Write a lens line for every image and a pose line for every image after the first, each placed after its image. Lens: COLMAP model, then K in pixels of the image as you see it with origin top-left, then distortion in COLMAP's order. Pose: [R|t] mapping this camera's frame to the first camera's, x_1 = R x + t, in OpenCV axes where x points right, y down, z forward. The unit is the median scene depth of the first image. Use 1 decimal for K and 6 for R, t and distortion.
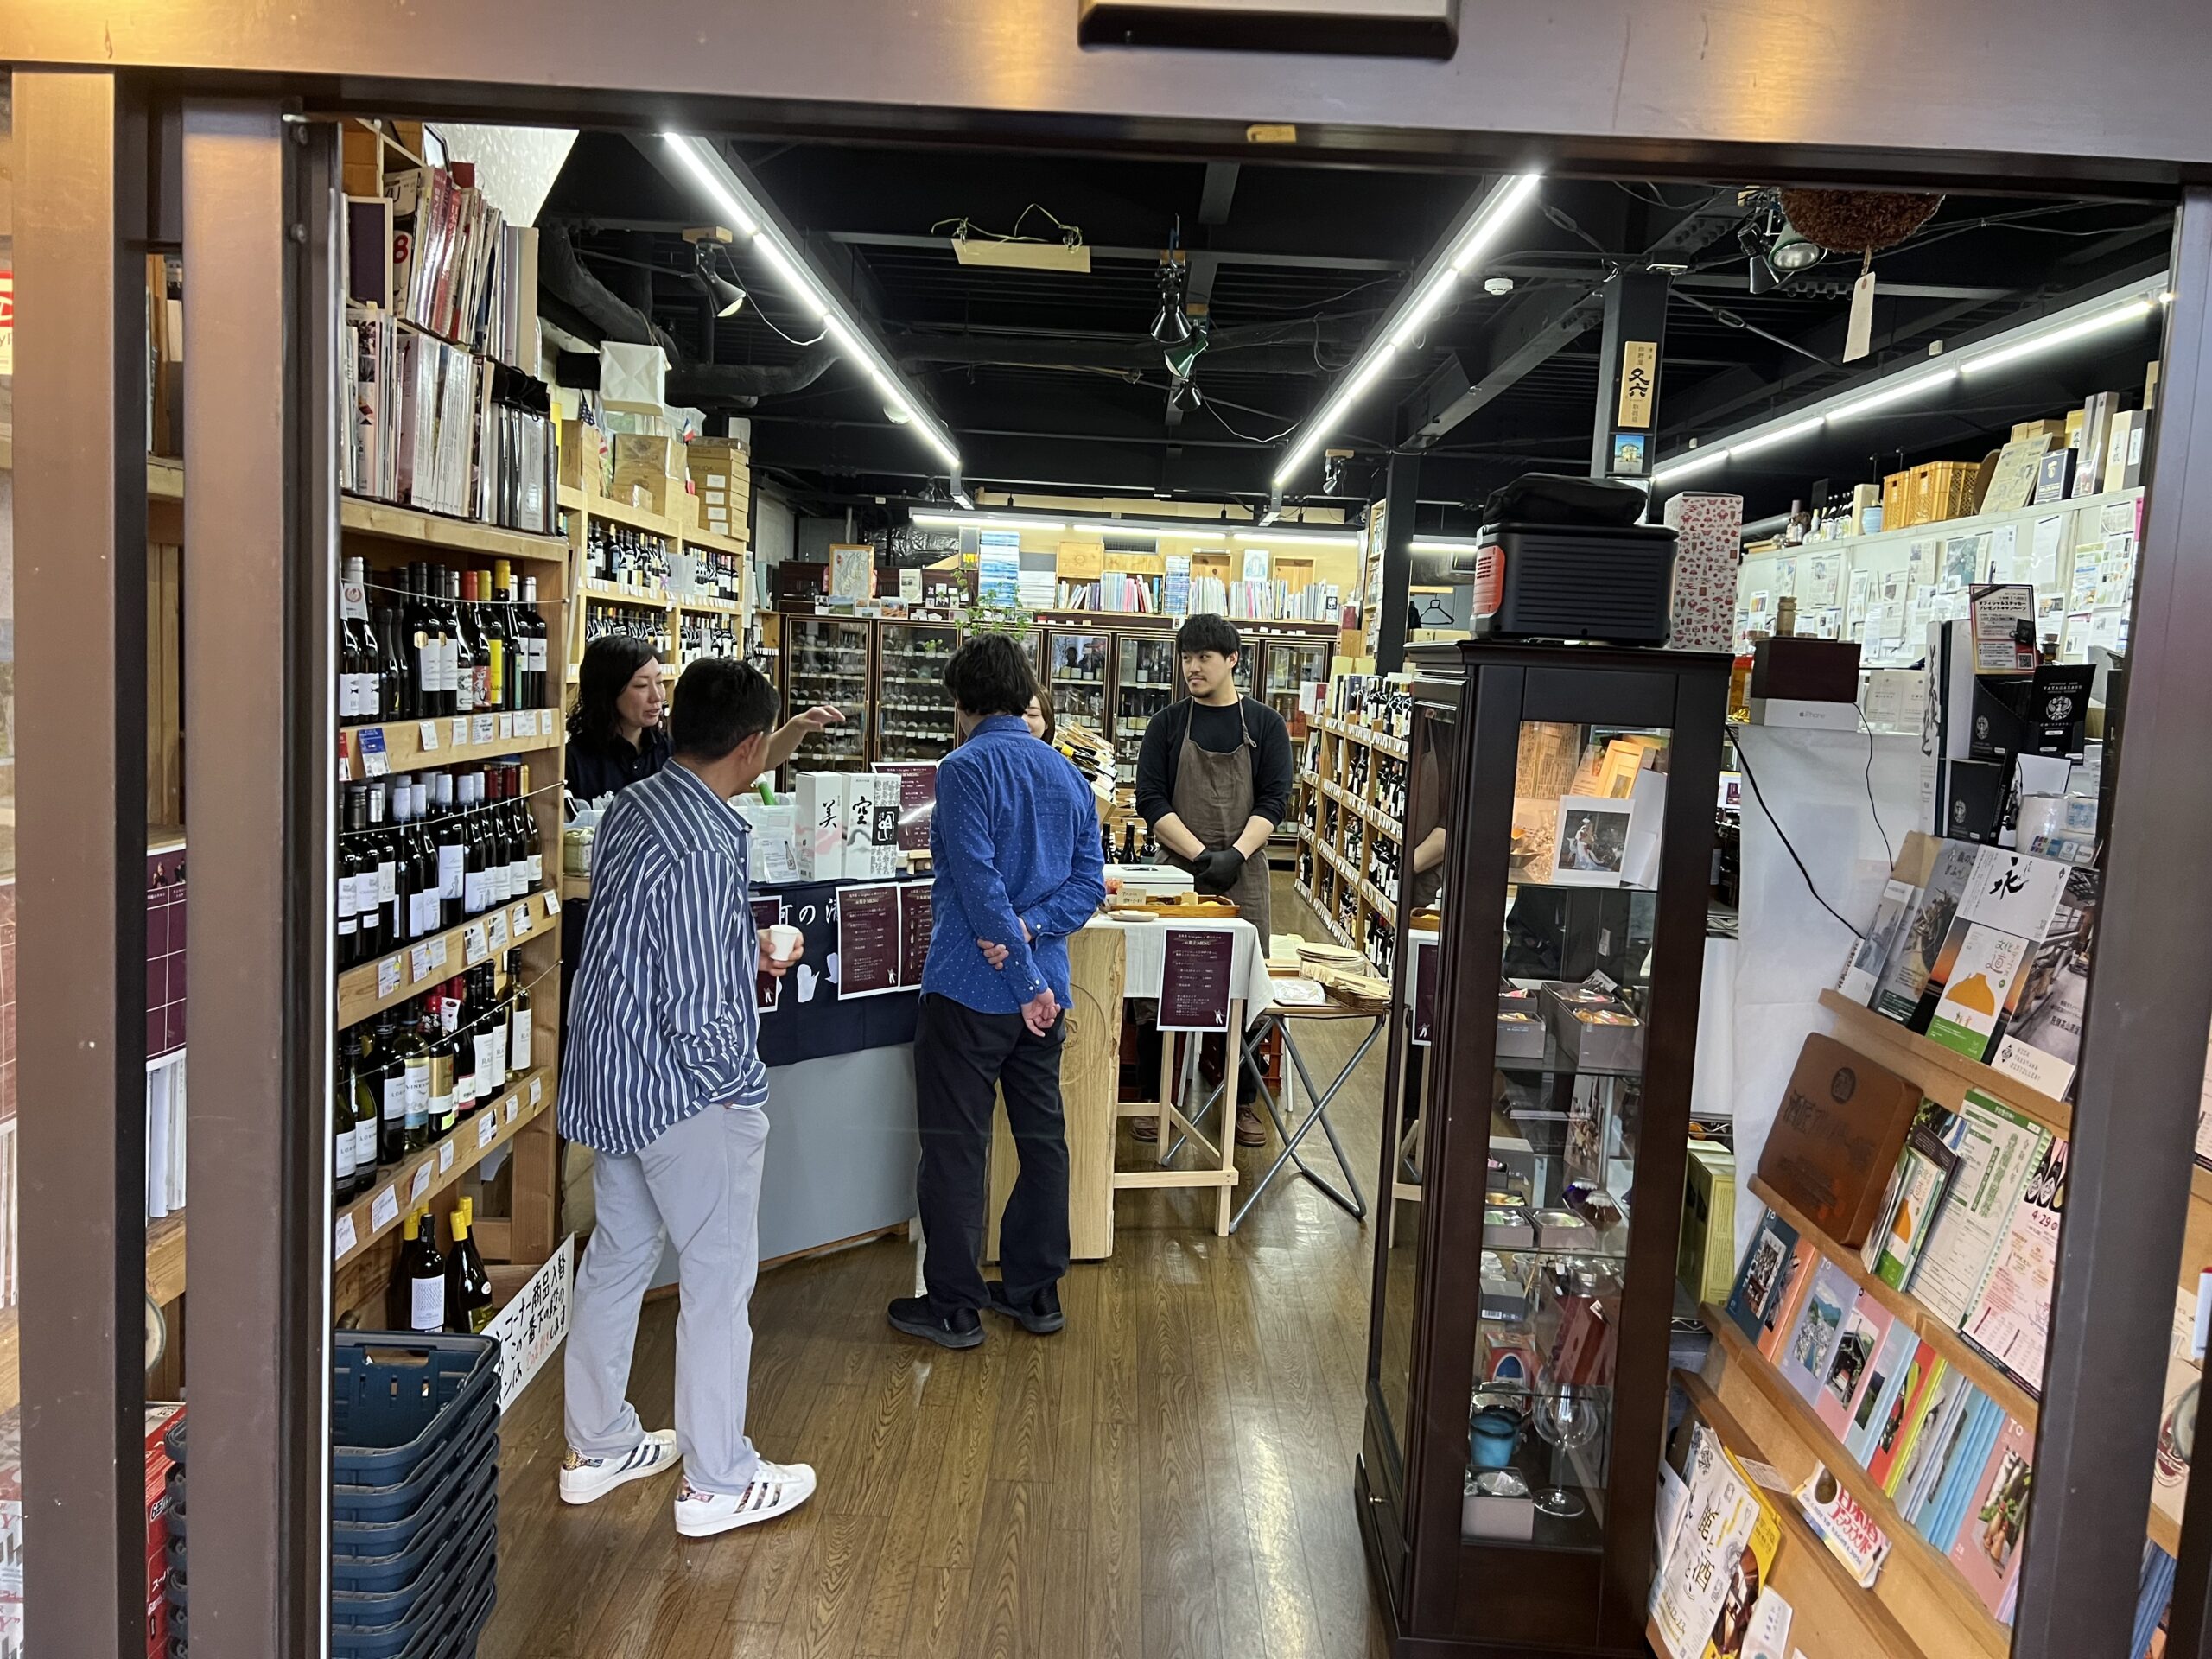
lens RADIAL K [[1650.0, 0, 1104.3], [0, 1650.0, 849.7], [0, 0, 1]] dist [0.090632, -0.120751]
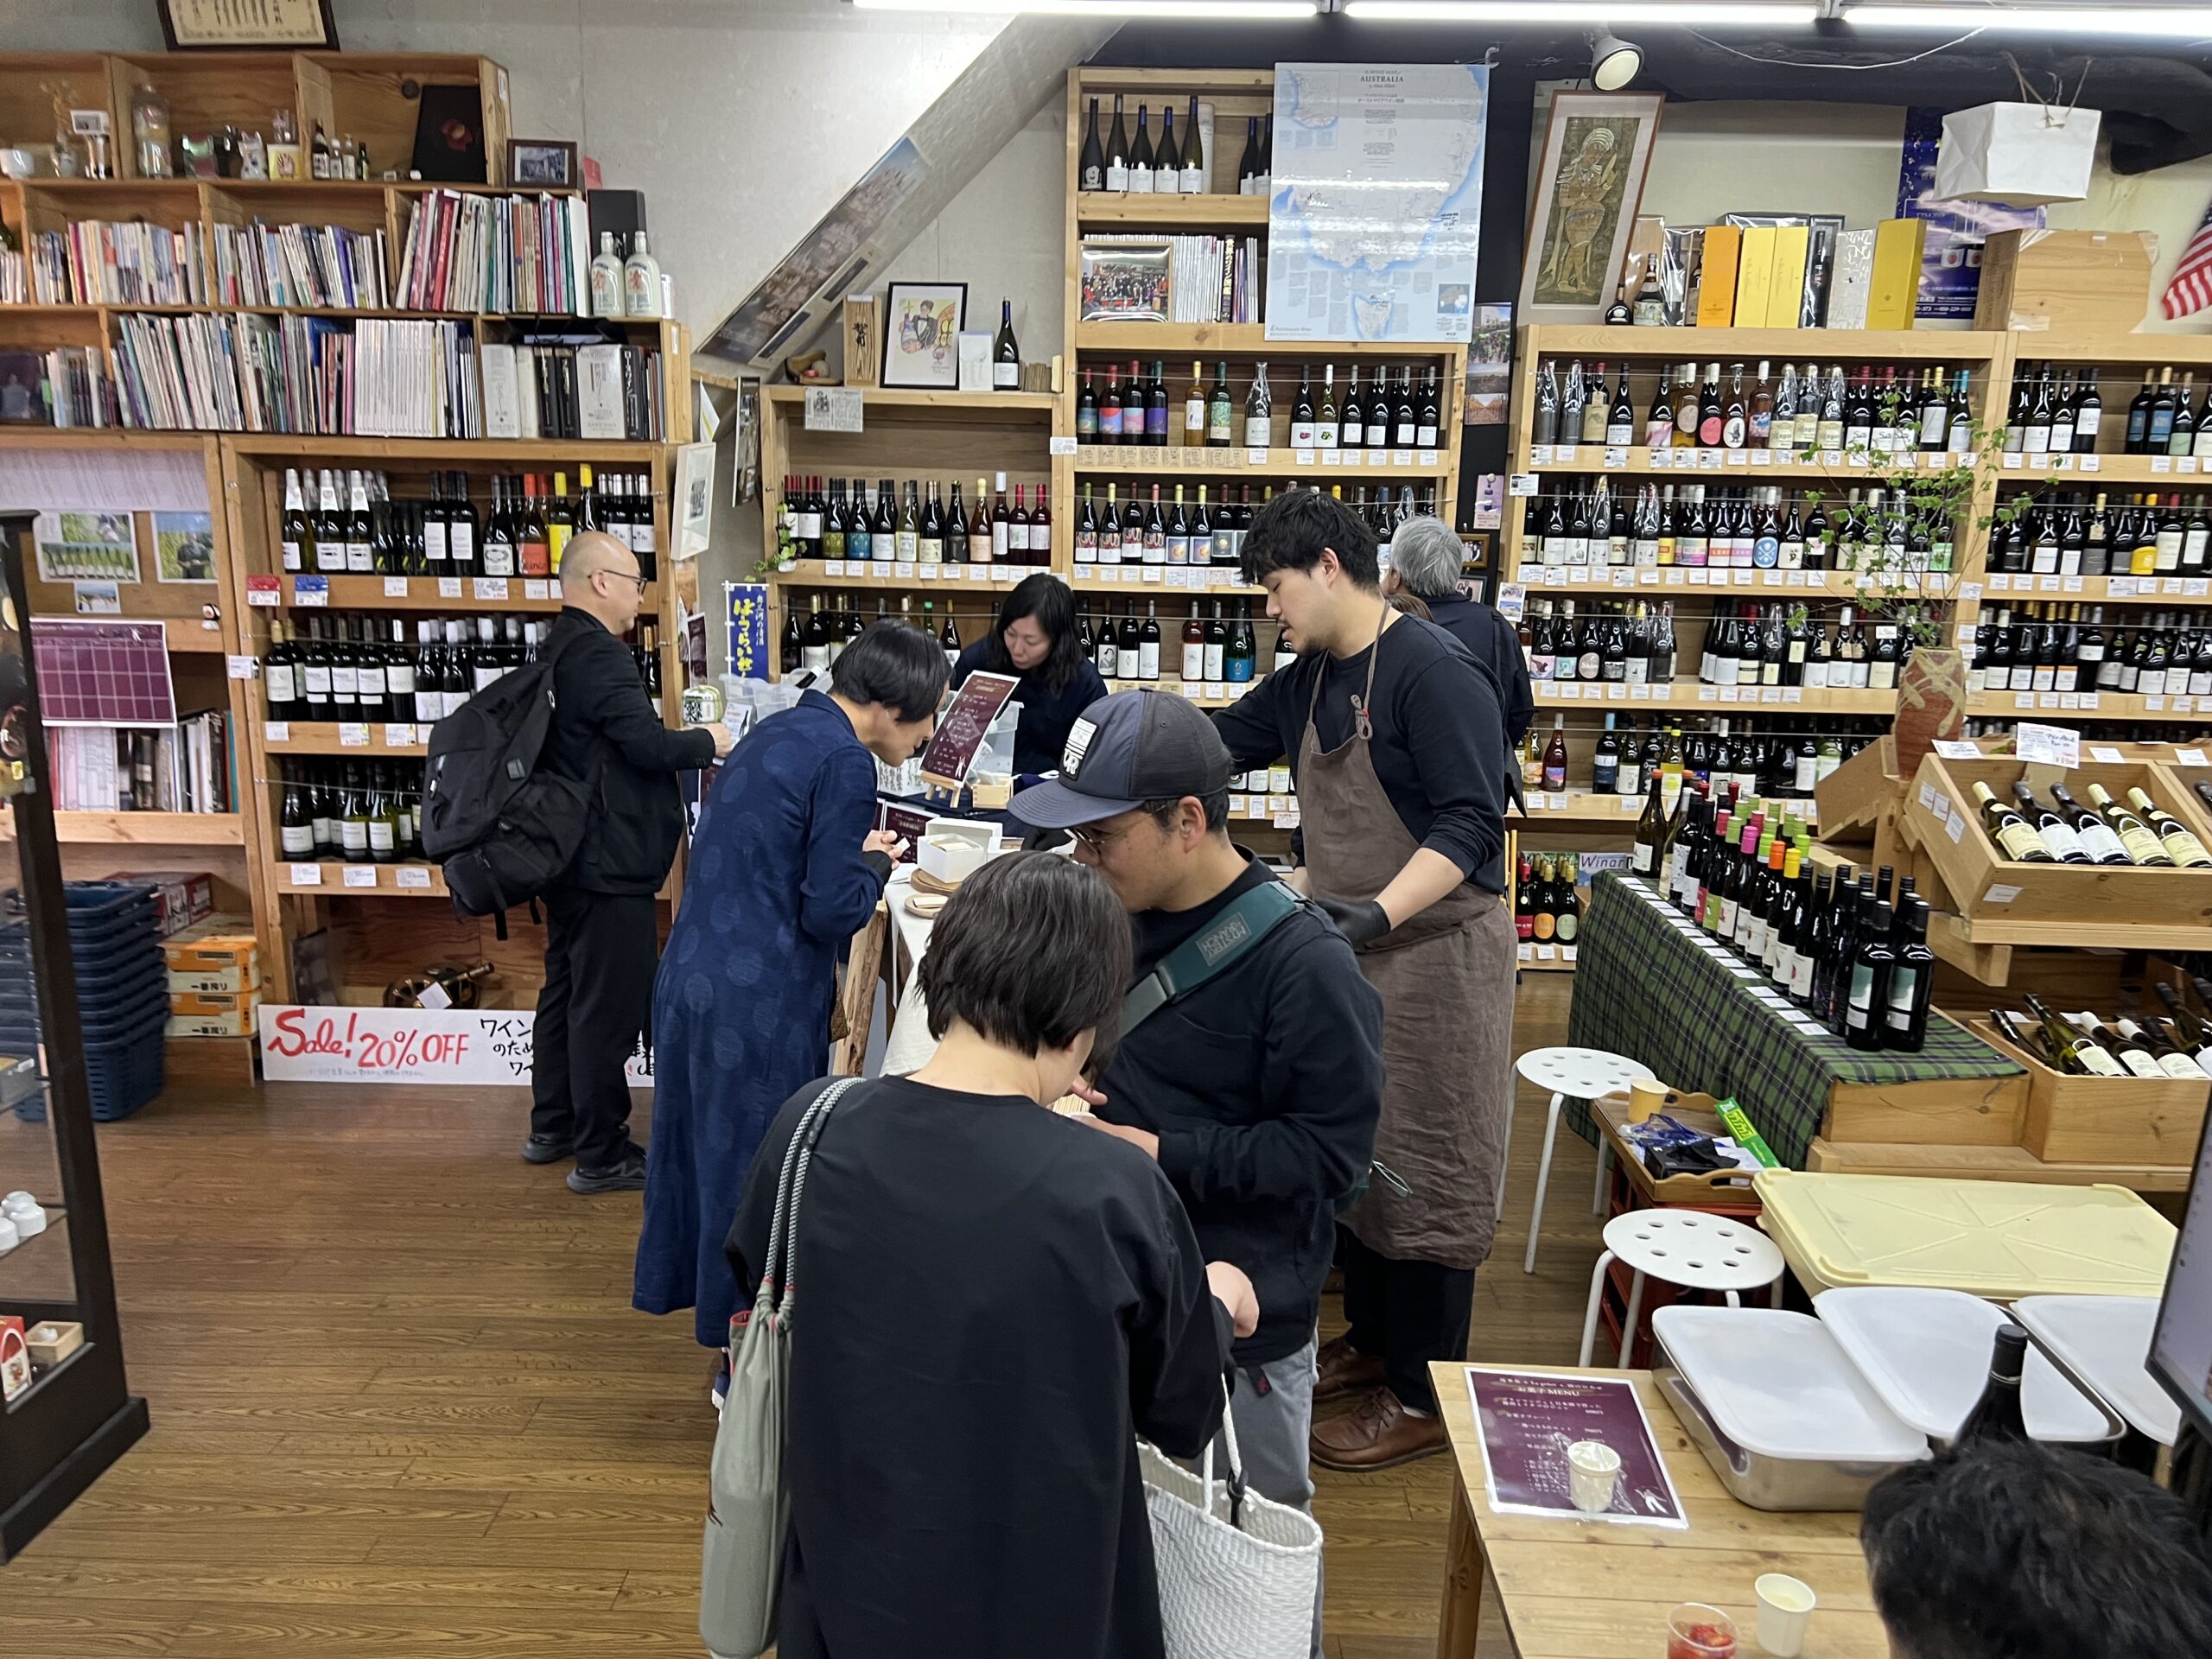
lens RADIAL K [[1650.0, 0, 1104.3], [0, 1650.0, 849.7], [0, 0, 1]] dist [0.090632, -0.120751]
pose [[-0.005578, 0.174777, -0.984592, 0.321368], [-0.133232, 0.975700, 0.173953, -0.052499], [0.991069, 0.132149, 0.017843, 0.462702]]
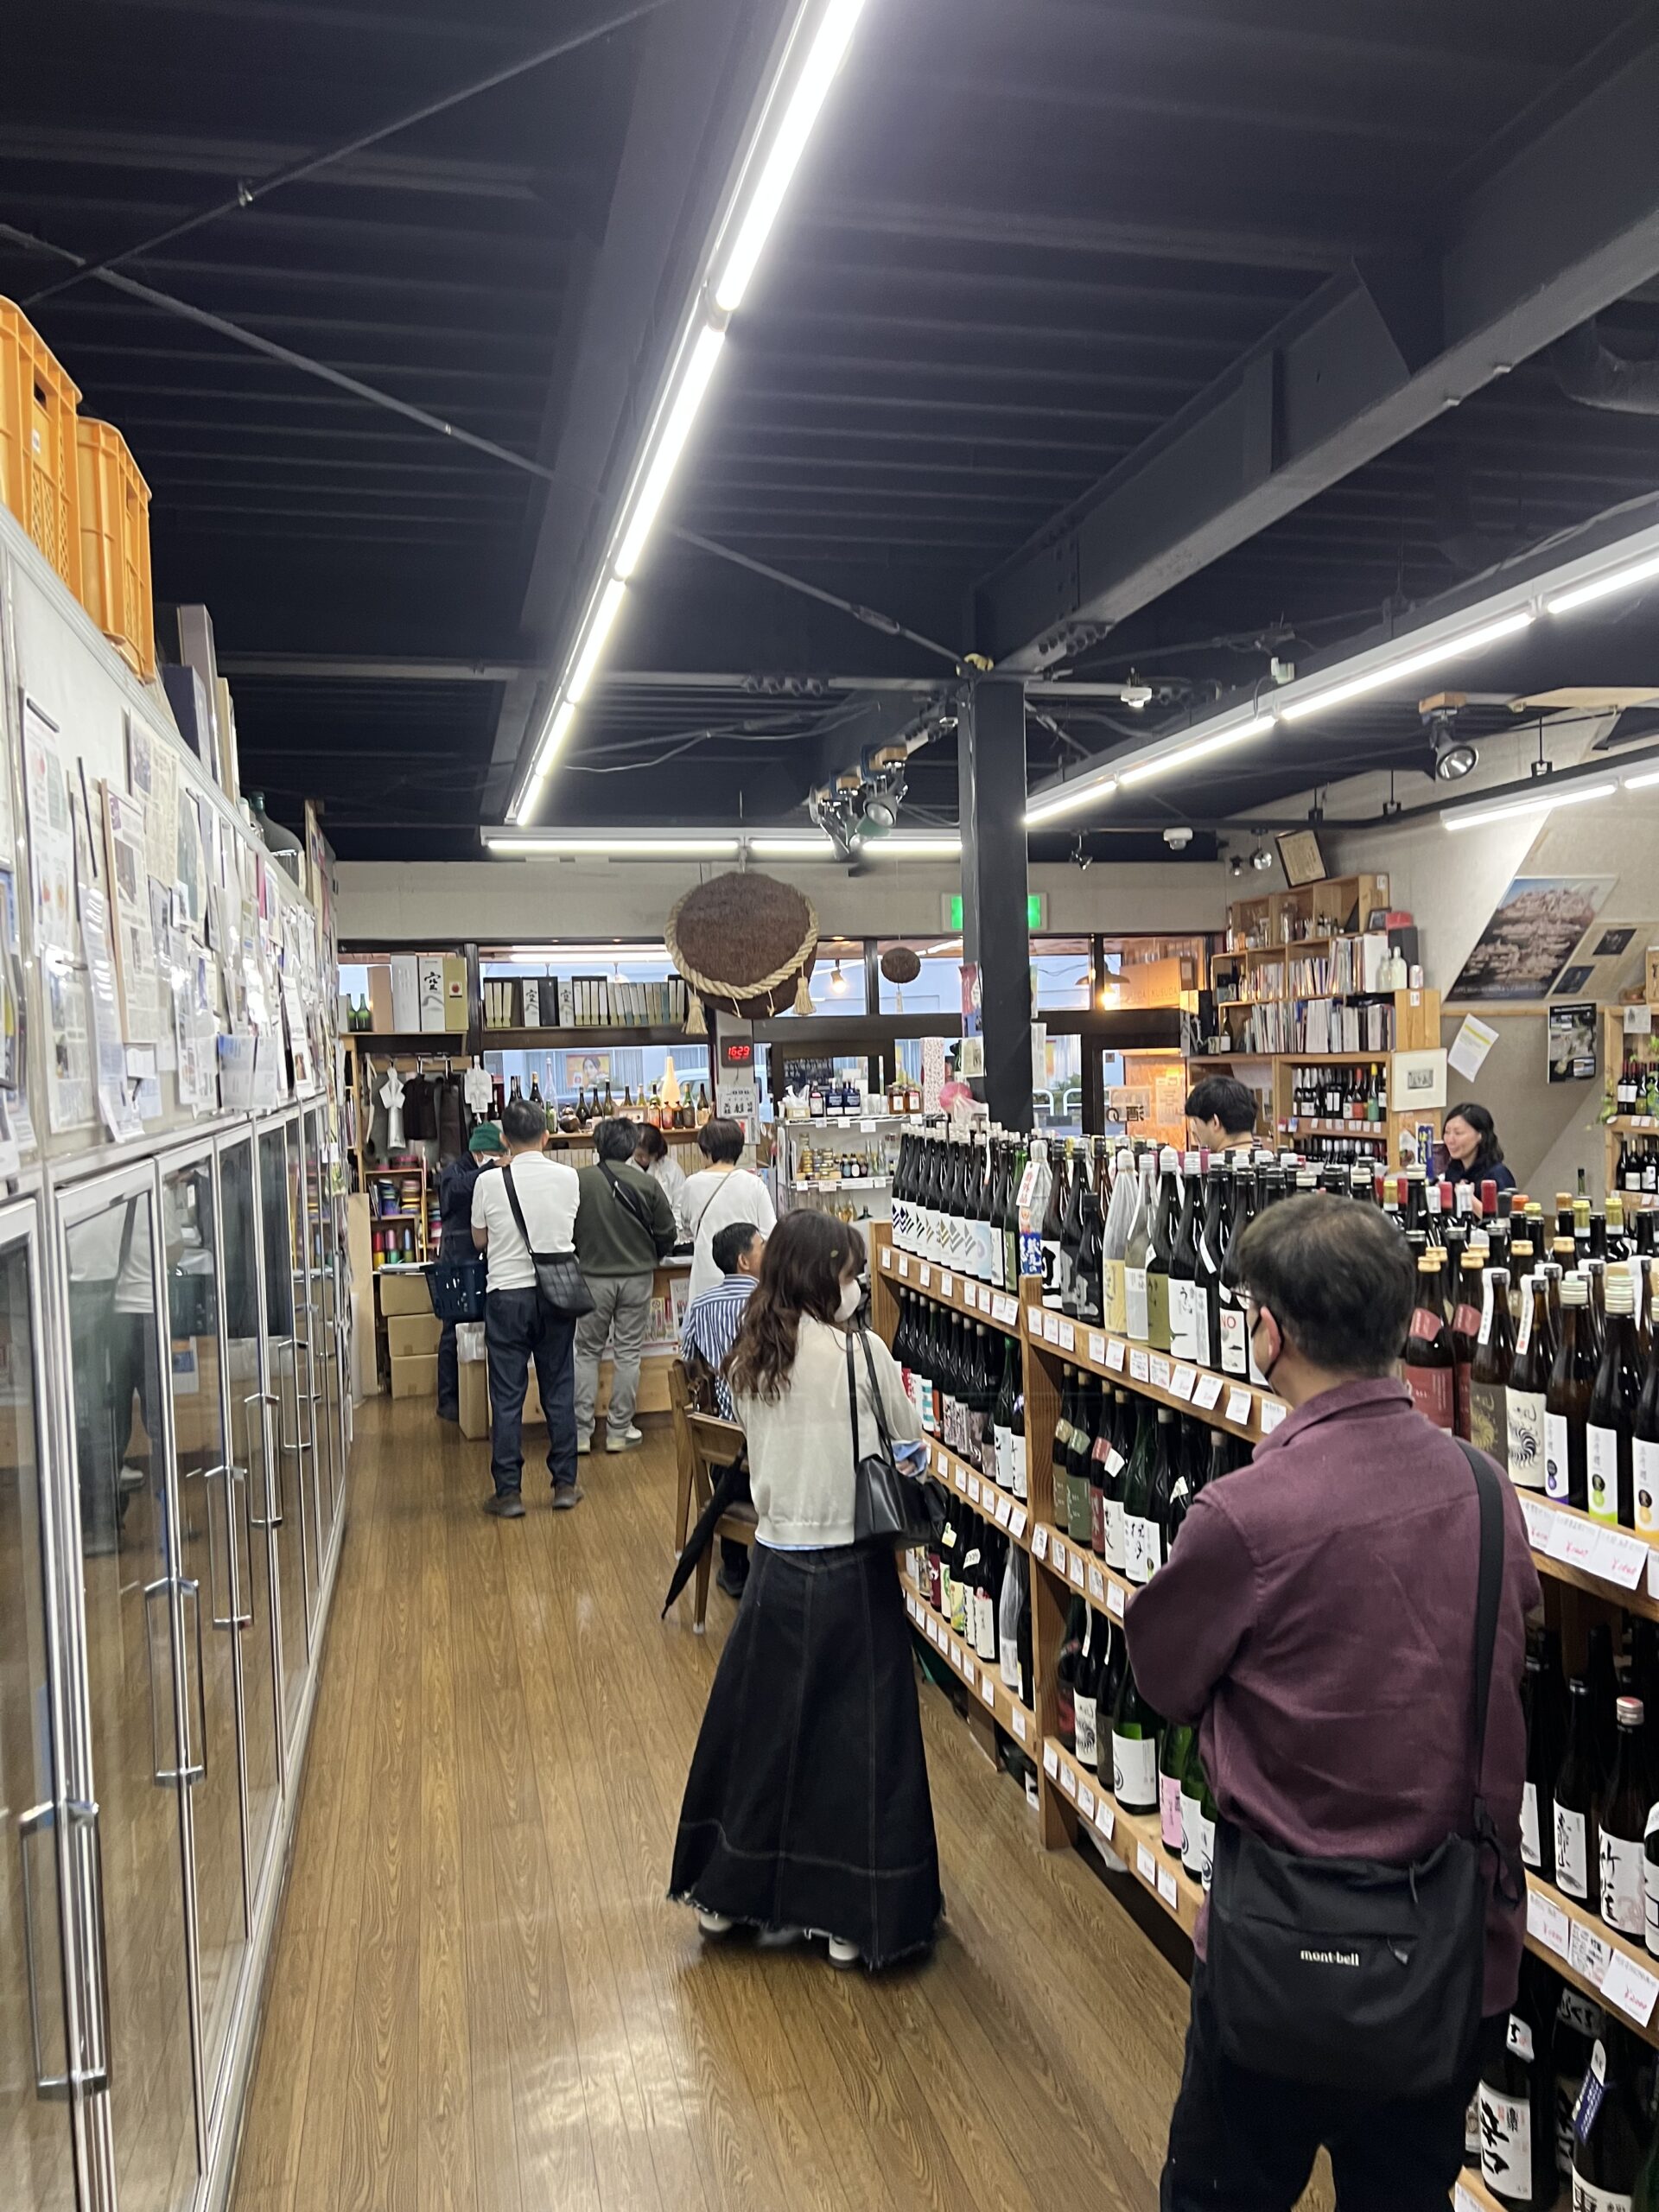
lens RADIAL K [[1678.0, 0, 839.3], [0, 1678.0, 1128.1], [0, 0, 1]] dist [0.111722, -0.221832]
pose [[-0.965013, -0.017114, -0.261642, 0.368877], [-0.055290, 0.988712, 0.139254, -0.128860], [0.256306, 0.148848, -0.955066, 1.080678]]
